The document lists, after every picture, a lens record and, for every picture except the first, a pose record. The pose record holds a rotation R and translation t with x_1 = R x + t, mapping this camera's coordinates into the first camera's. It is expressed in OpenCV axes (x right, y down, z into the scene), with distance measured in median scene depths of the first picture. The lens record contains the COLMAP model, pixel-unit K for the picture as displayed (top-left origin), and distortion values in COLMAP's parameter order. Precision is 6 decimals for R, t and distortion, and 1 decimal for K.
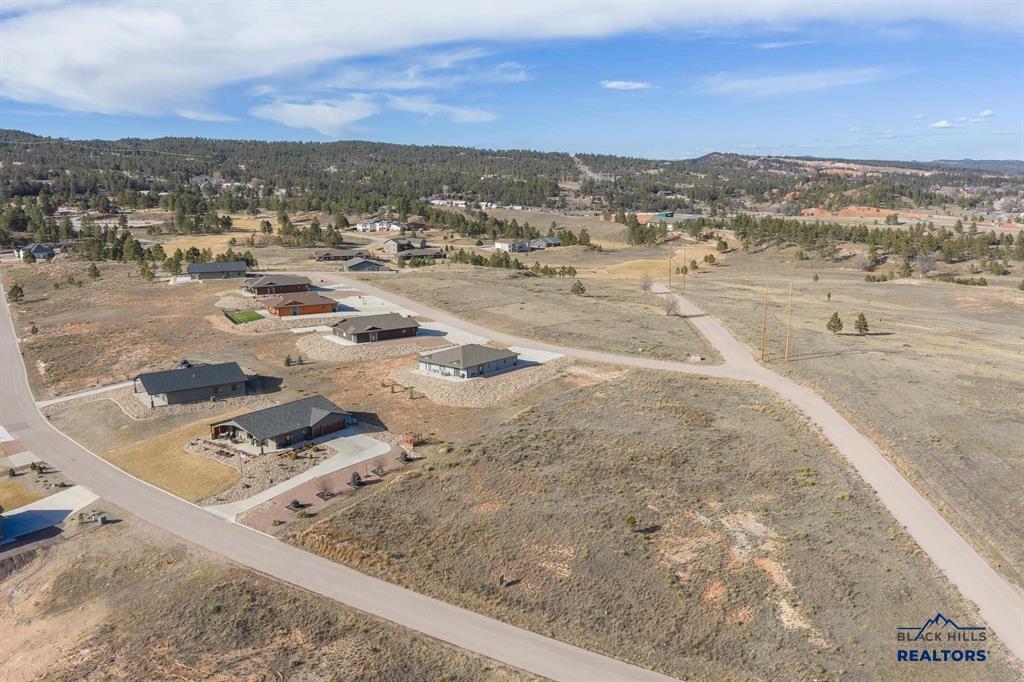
lens RADIAL K [[844.2, 0, 512.0], [0, 844.2, 341.0], [0, 0, 1]] dist [0.007279, -0.002695]
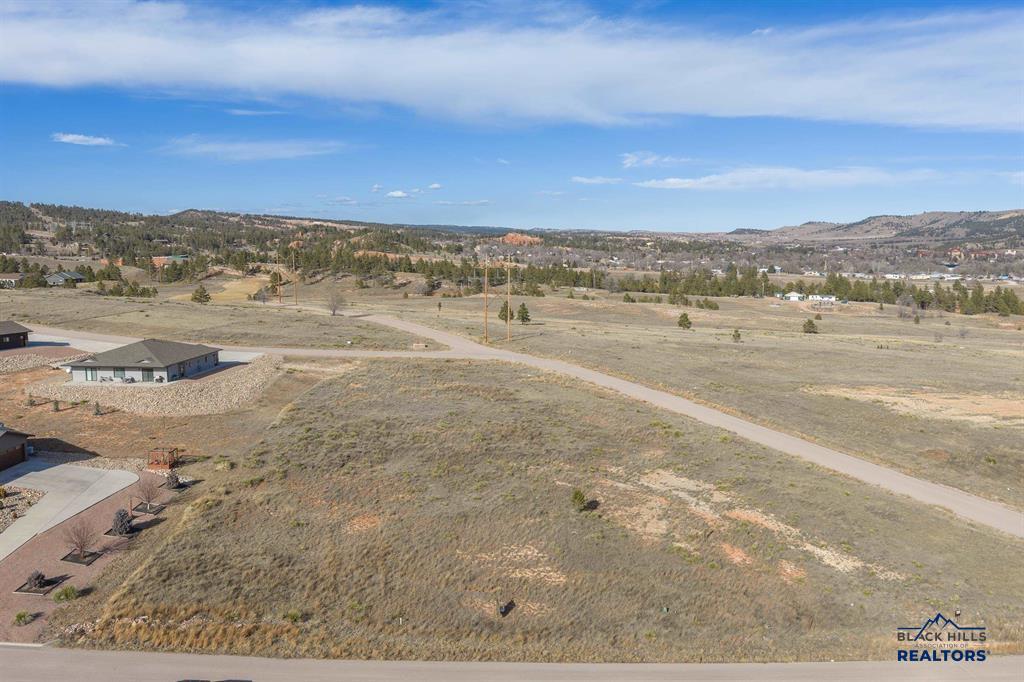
lens RADIAL K [[844.2, 0, 512.0], [0, 844.2, 341.0], [0, 0, 1]] dist [0.007279, -0.002695]
pose [[0.822386, -0.061408, 0.565607, -0.076842], [0.103156, 0.993774, -0.042094, 0.025300], [-0.559500, 0.092963, 0.823600, 0.101551]]
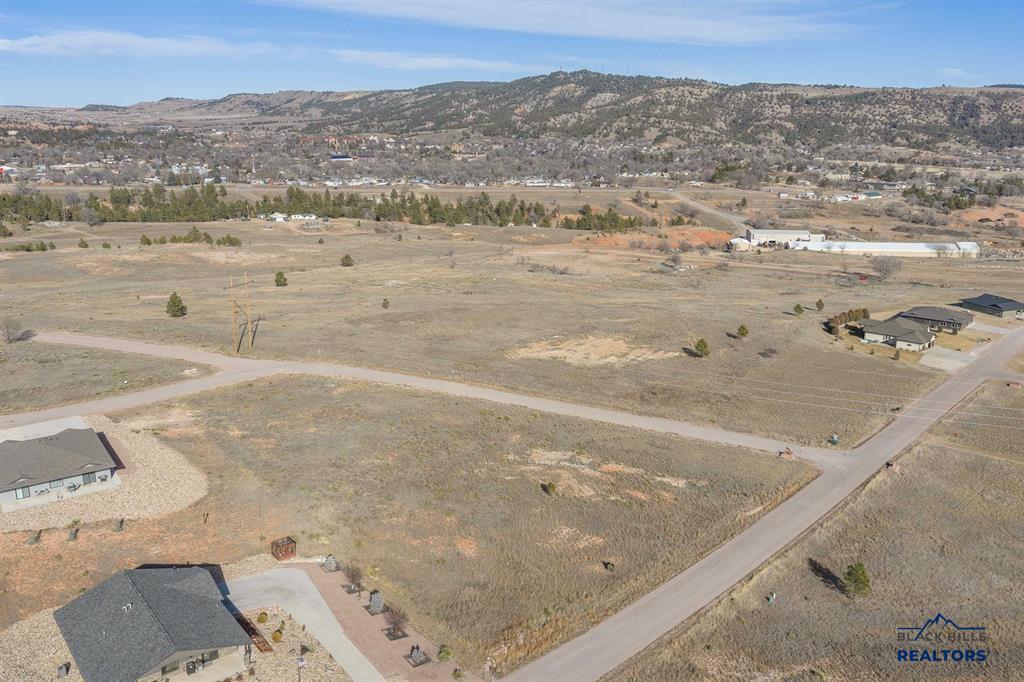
lens RADIAL K [[844.2, 0, 512.0], [0, 844.2, 341.0], [0, 0, 1]] dist [0.007279, -0.002695]
pose [[0.247758, -0.244326, 0.937508, -0.223132], [0.181979, 0.962190, 0.202666, -0.054944], [-0.951578, 0.120395, 0.282852, 0.171345]]
